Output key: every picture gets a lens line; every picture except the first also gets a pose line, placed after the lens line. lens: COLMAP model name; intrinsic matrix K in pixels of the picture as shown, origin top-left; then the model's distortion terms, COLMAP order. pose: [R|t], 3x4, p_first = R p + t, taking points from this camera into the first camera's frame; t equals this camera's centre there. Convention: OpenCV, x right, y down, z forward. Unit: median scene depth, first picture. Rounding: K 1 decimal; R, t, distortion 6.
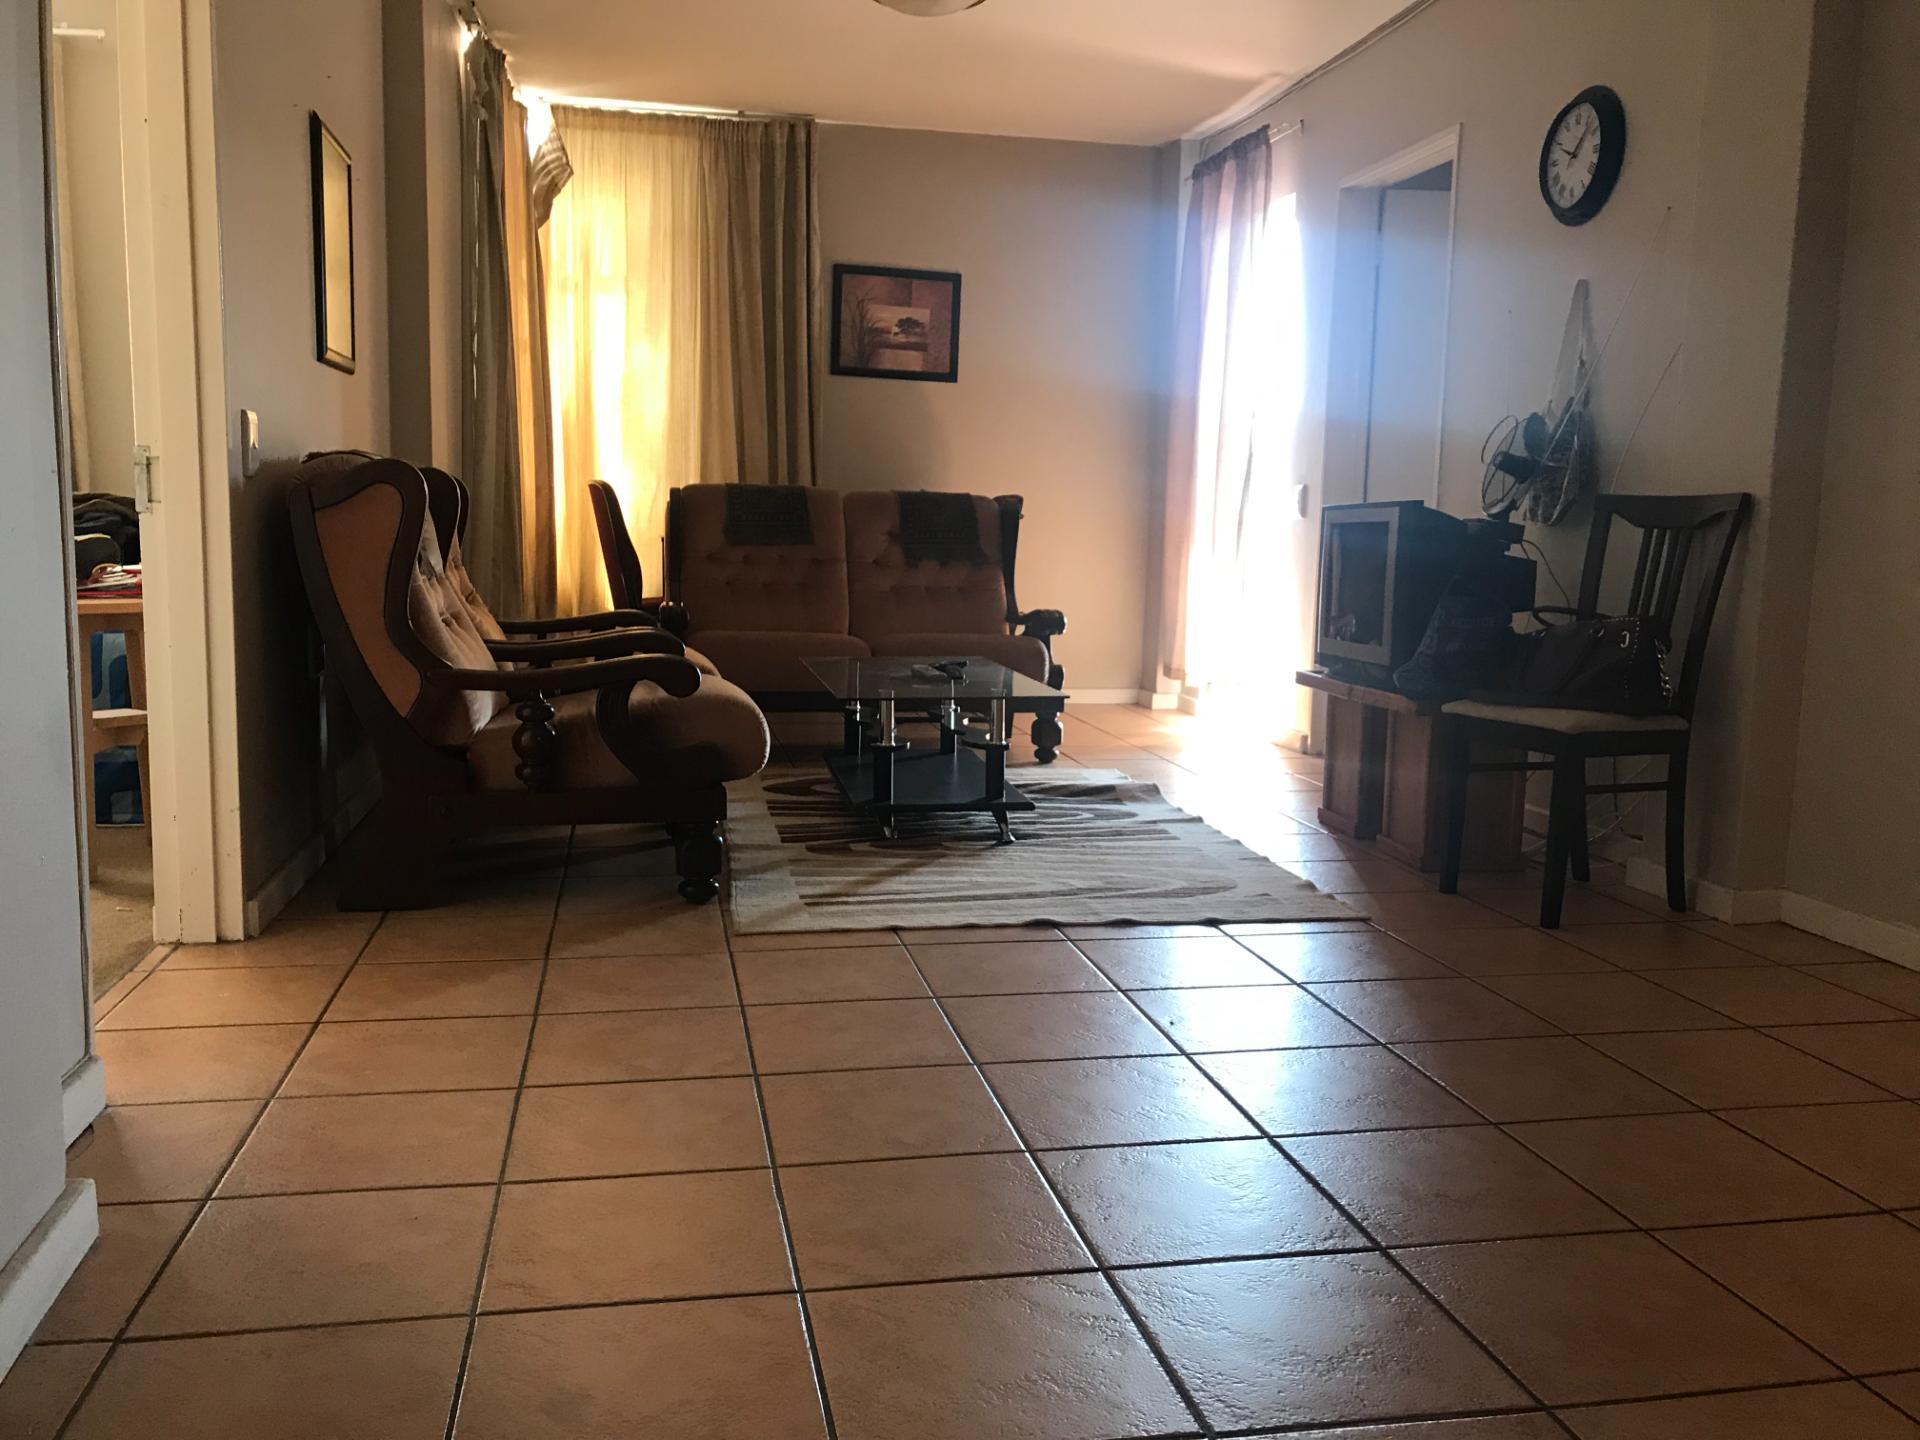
lens RADIAL K [[1579.9, 0, 969.8], [0, 1579.9, 730.6], [0, 0, 1]] dist [0.058704, -0.062782]
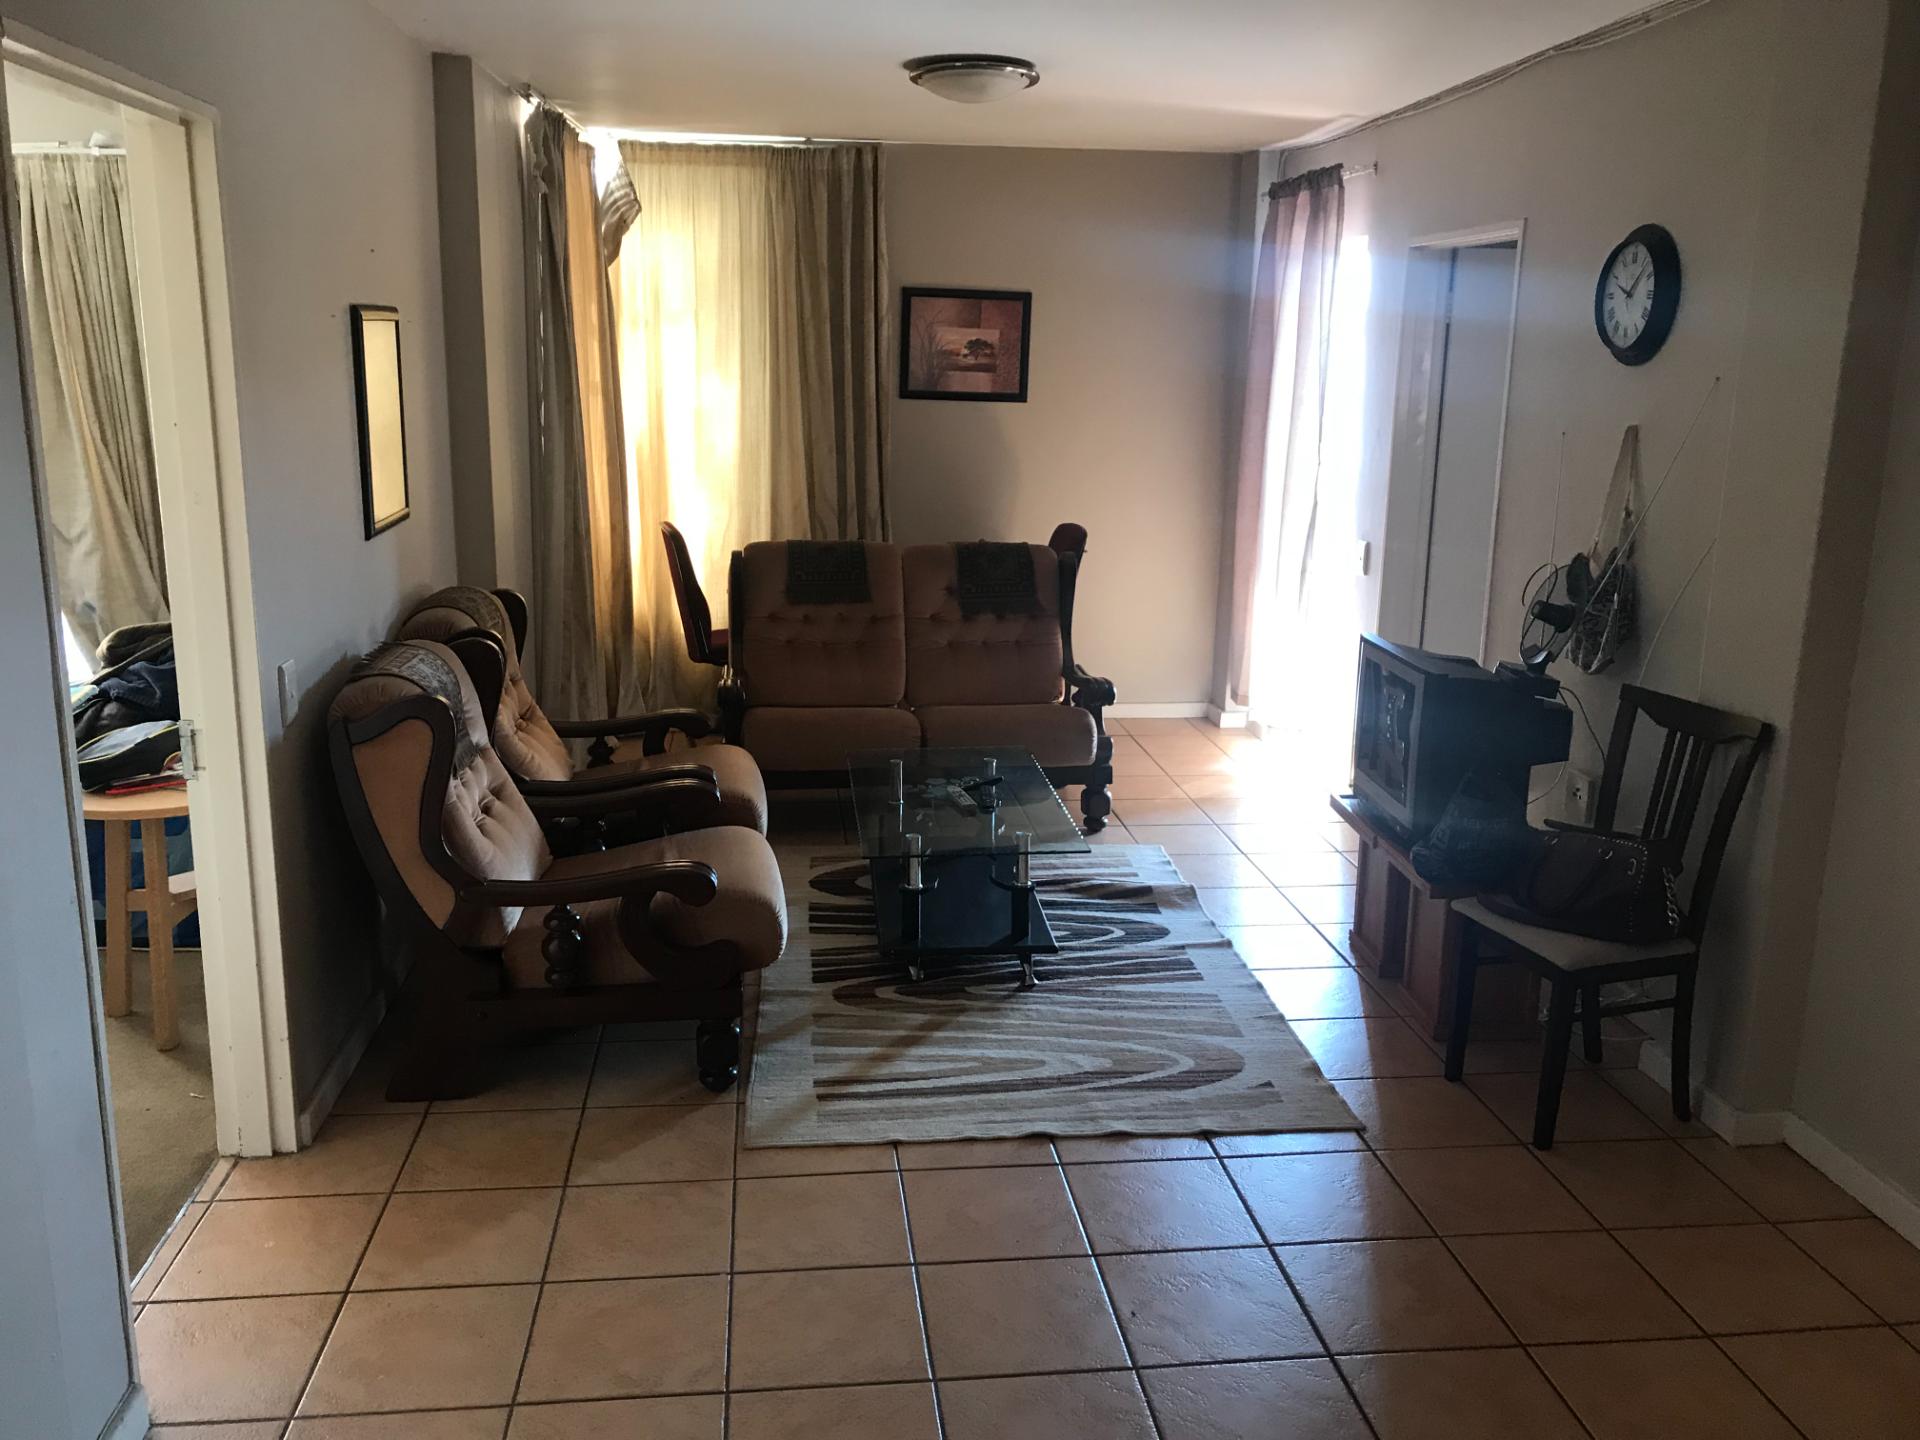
lens RADIAL K [[1579.9, 0, 959.0], [0, 1579.9, 710.0], [0, 0, 1]] dist [0.058704, -0.062782]
pose [[0.996068, 0.012650, -0.087687, 0.062487], [-0.004153, 0.995333, 0.096415, -0.196407], [0.088497, -0.095671, 0.991471, -0.009883]]
